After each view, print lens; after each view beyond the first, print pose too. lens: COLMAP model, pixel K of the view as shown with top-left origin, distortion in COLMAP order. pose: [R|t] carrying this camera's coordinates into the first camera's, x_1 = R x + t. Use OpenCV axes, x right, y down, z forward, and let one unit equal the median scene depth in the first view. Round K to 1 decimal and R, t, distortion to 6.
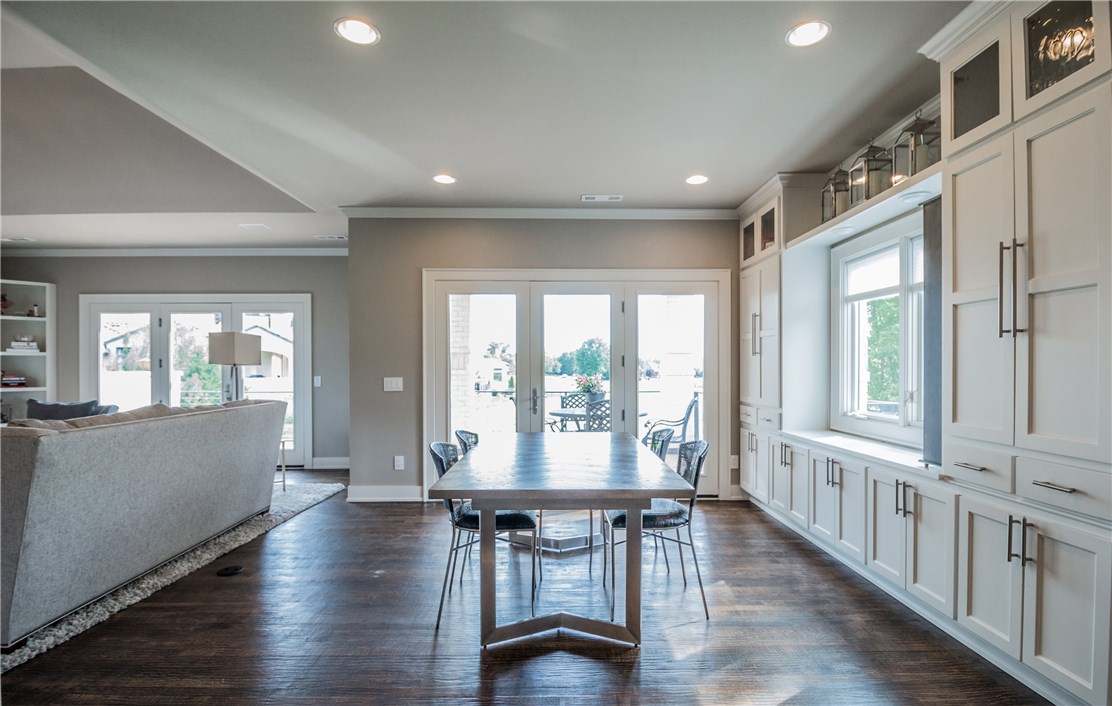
lens RADIAL K [[522.2, 0, 568.7], [0, 522.2, 372.2], [0, 0, 1]] dist [-0.014099, -0.003648]
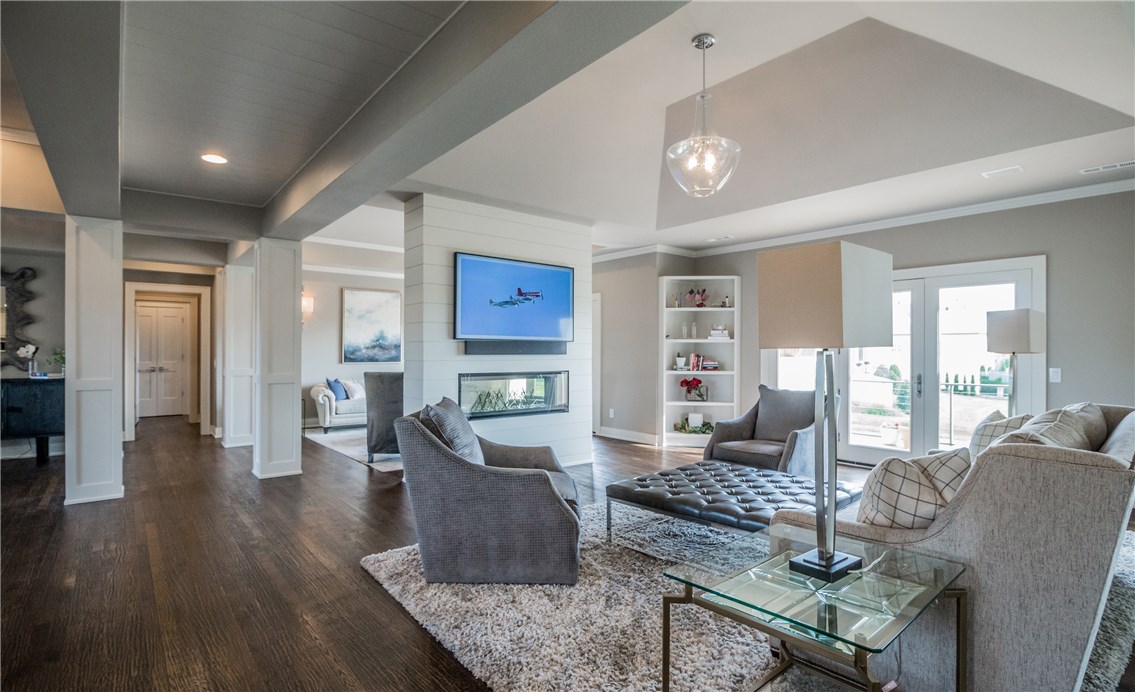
lens RADIAL K [[547.5, 0, 569.5], [0, 547.5, 349.4], [0, 0, 1]] dist [-0.006368, -0.000519]
pose [[0.618744, -0.000061, -0.785593, -0.399025], [-0.009922, 0.999920, -0.007892, -0.005964], [0.785530, 0.012678, 0.618693, 0.007011]]
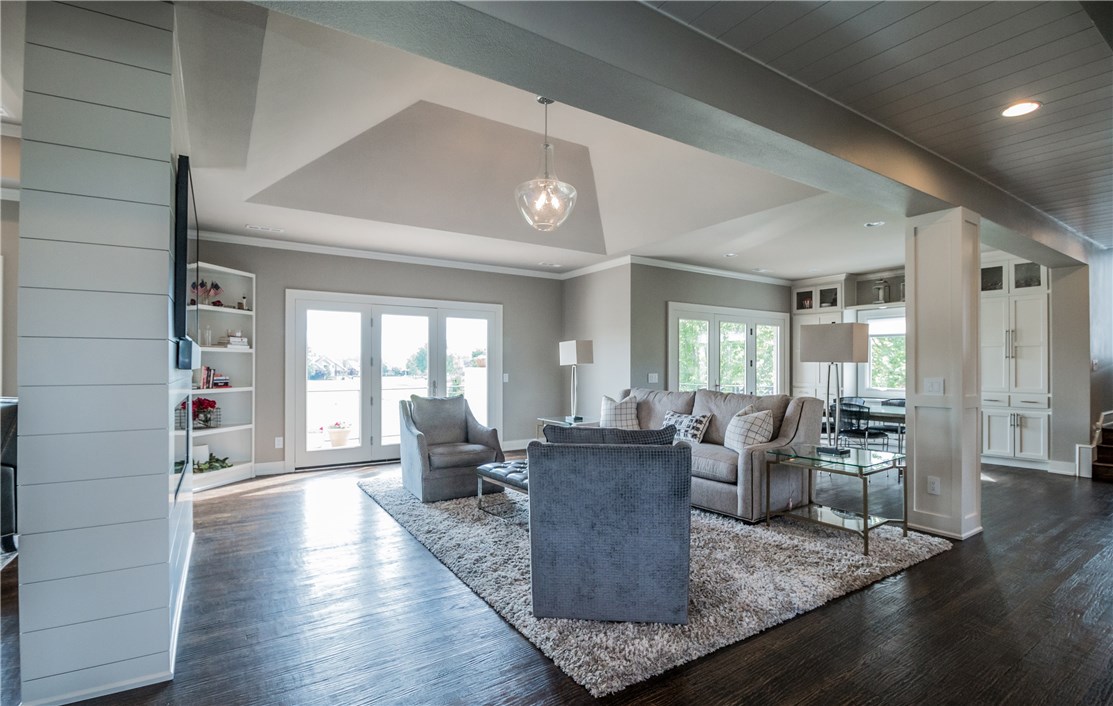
lens RADIAL K [[522.7, 0, 557.7], [0, 522.7, 362.2], [0, 0, 1]] dist [-0.014099, -0.003648]
pose [[0.846140, 0.006050, 0.532926, -1.300965], [0.001241, 0.999910, -0.013322, -0.002727], [-0.532959, 0.011934, 0.846057, -0.097222]]
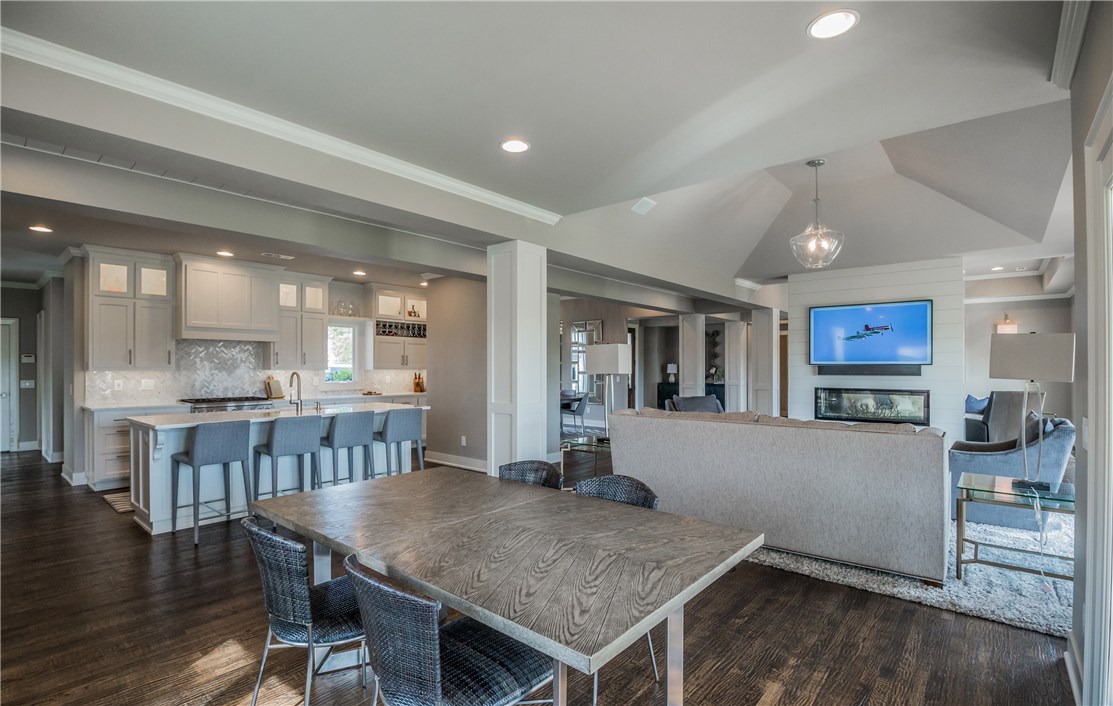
lens RADIAL K [[522.7, 0, 565.2], [0, 522.7, 373.4], [0, 0, 1]] dist [-0.014099, -0.003648]
pose [[-0.651443, 0.009563, -0.758637, 0.234890], [-0.007244, 0.999797, 0.018824, -0.029289], [0.758663, 0.017758, -0.651241, 0.908913]]
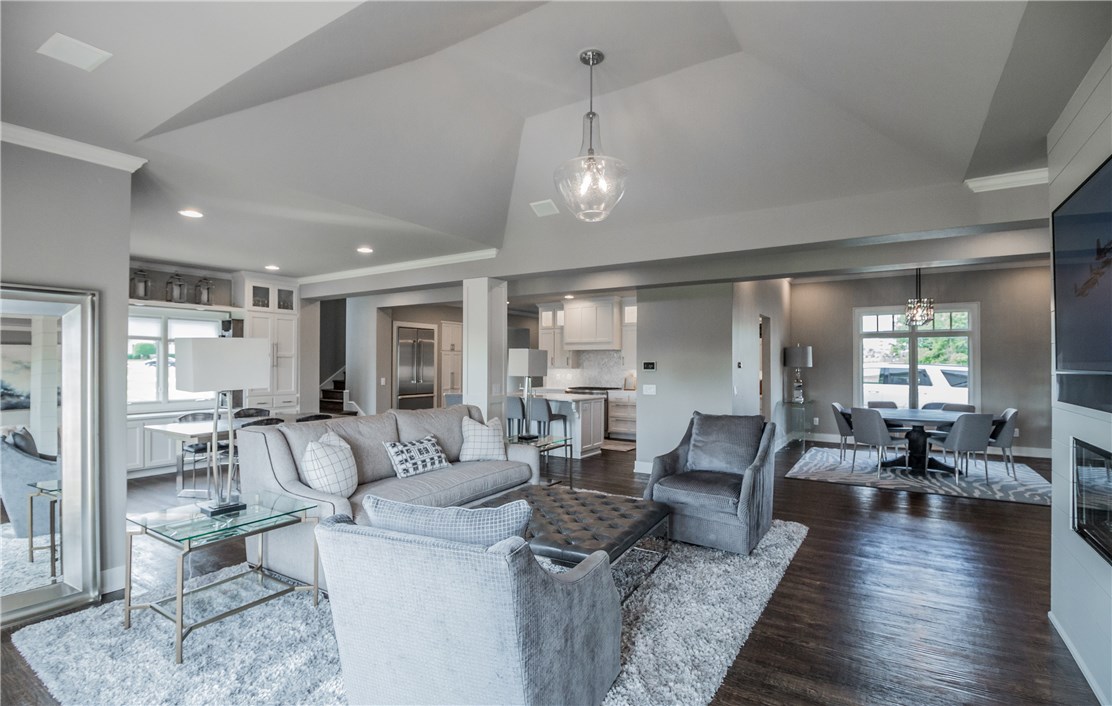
lens RADIAL K [[522.2, 0, 545.9], [0, 522.2, 354.9], [0, 0, 1]] dist [-0.014099, -0.003648]
pose [[-0.826713, 0.008607, 0.562558, -1.201794], [0.004268, 0.999950, -0.009027, -0.044332], [-0.562608, -0.005062, -0.826708, 1.191815]]
